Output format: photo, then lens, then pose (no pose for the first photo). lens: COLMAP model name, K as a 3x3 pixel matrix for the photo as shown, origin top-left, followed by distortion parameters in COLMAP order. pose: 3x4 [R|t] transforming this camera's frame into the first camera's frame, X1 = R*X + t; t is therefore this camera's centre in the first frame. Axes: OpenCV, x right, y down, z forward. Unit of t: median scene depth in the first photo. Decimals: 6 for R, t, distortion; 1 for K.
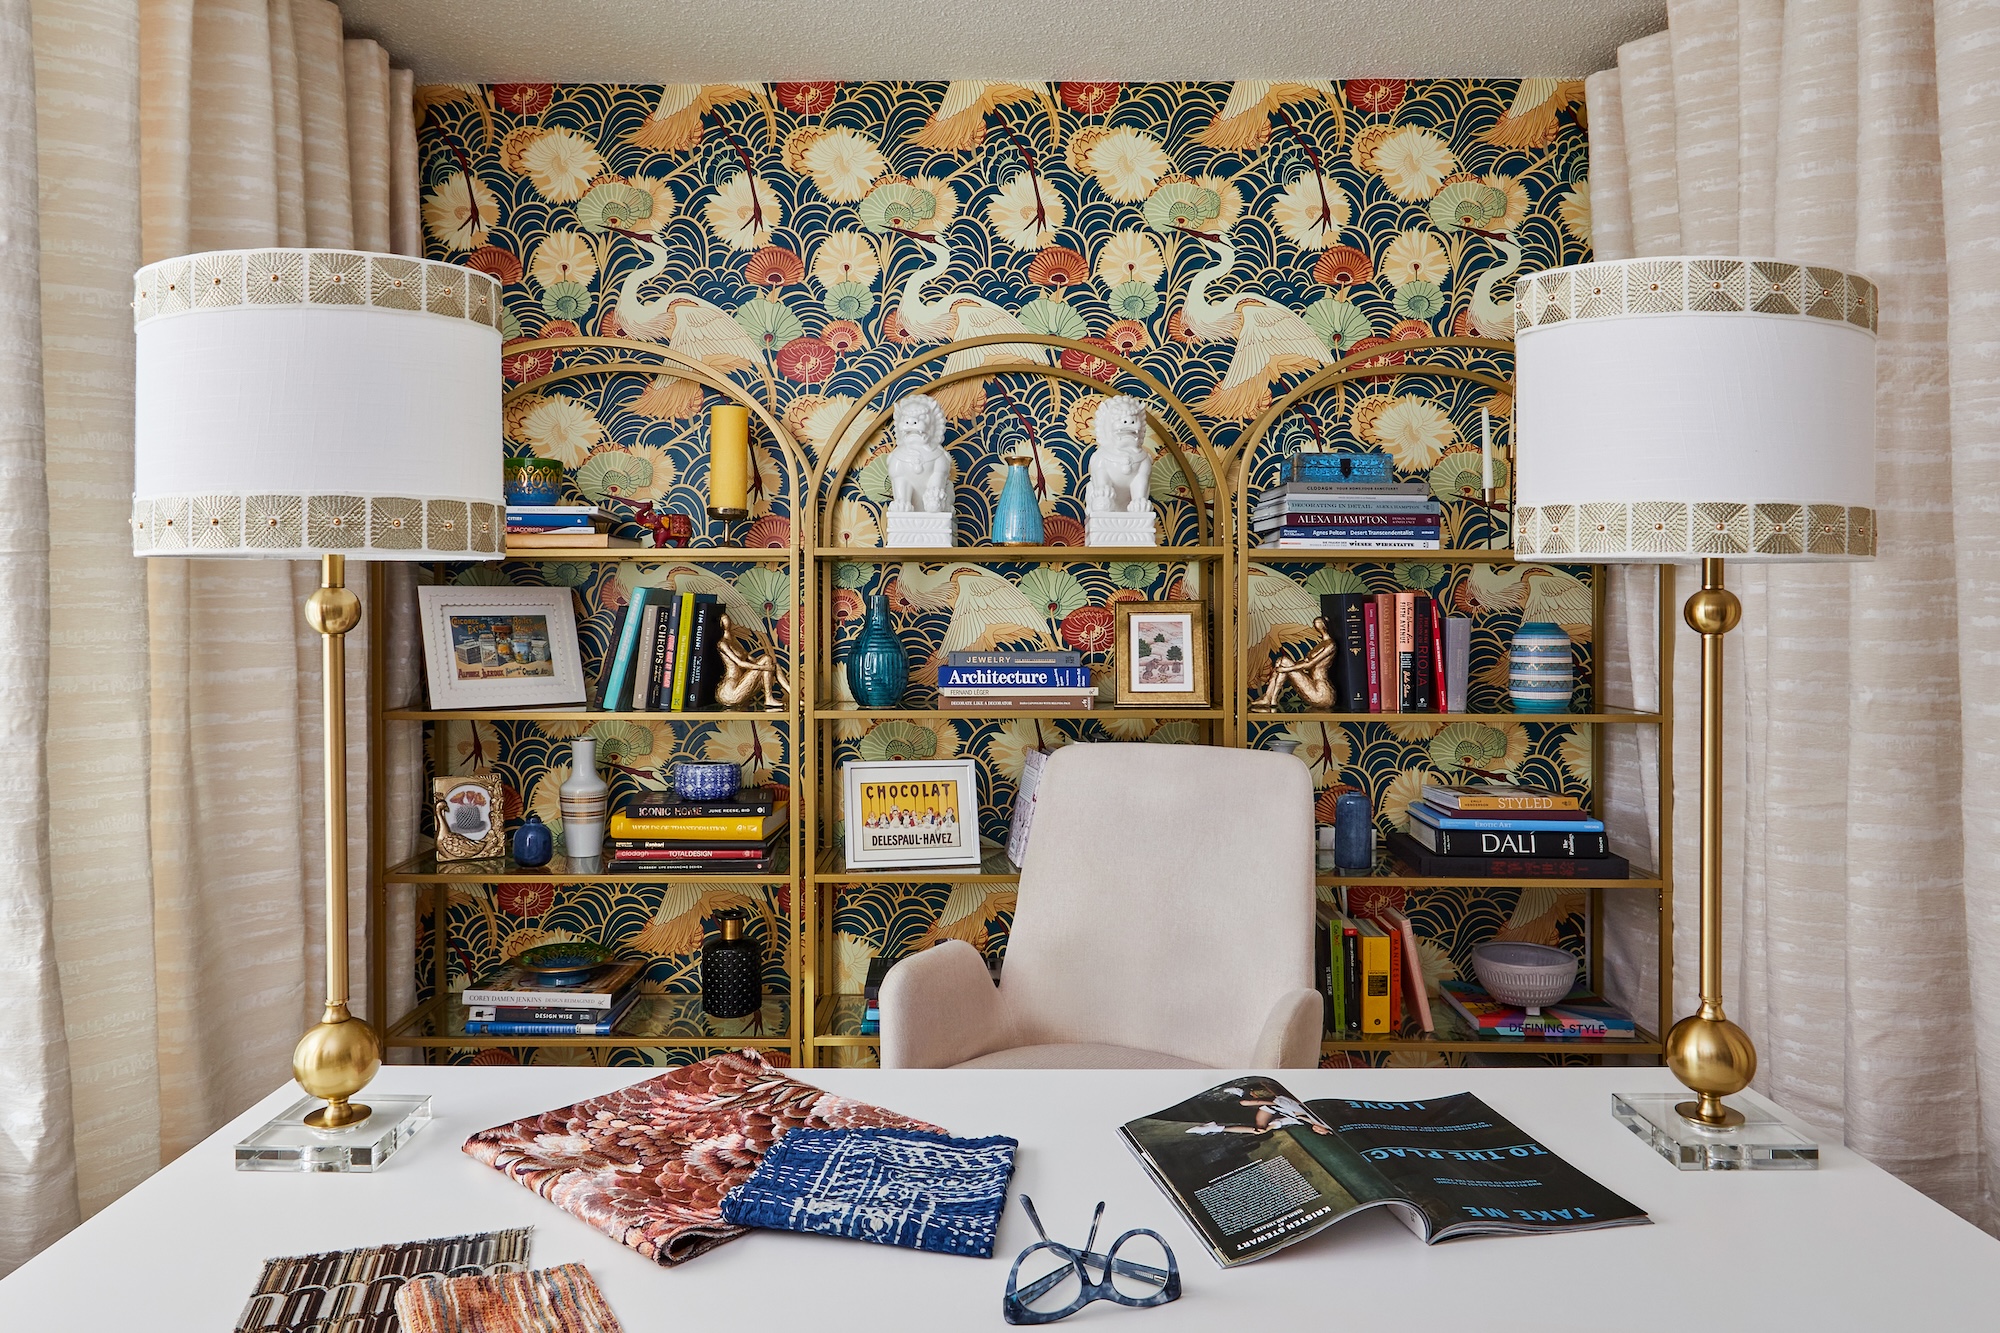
lens RADIAL K [[1330.3, 0, 1012.6], [0, 1330.3, 721.9], [0, 0, 1]] dist [0.008743, -0.004167]
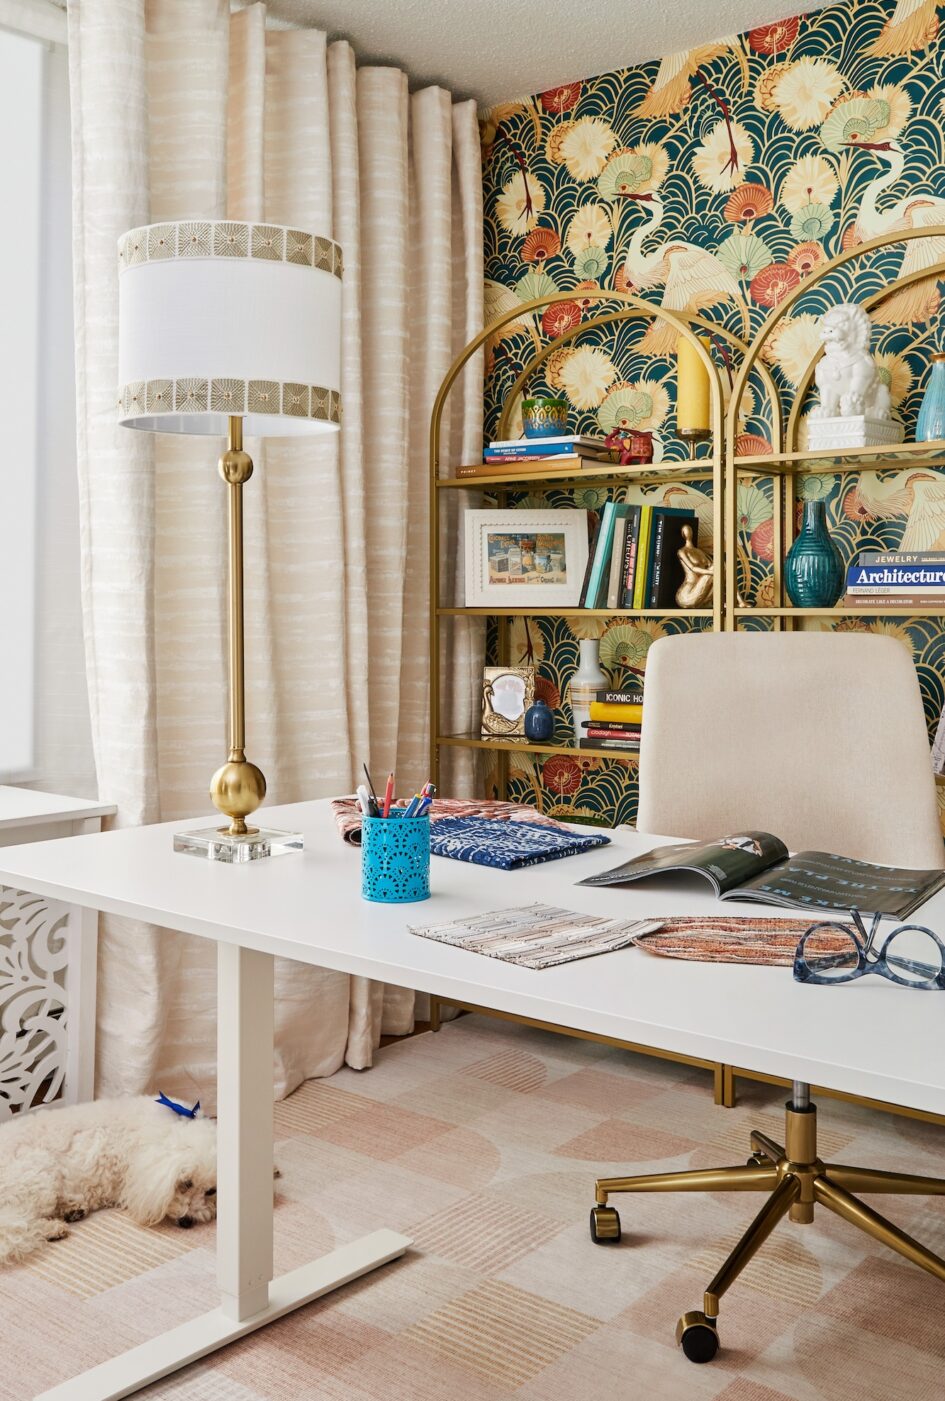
lens RADIAL K [[1391.7, 0, 472.8], [0, 1391.7, 697.0], [0, 0, 1]] dist [-0.019710, 0.000000]
pose [[0.750635, 0.055168, -0.658409, 0.440021], [-0.023783, 0.998118, 0.056518, 0.000114], [0.660289, -0.026766, 0.750535, -0.001837]]
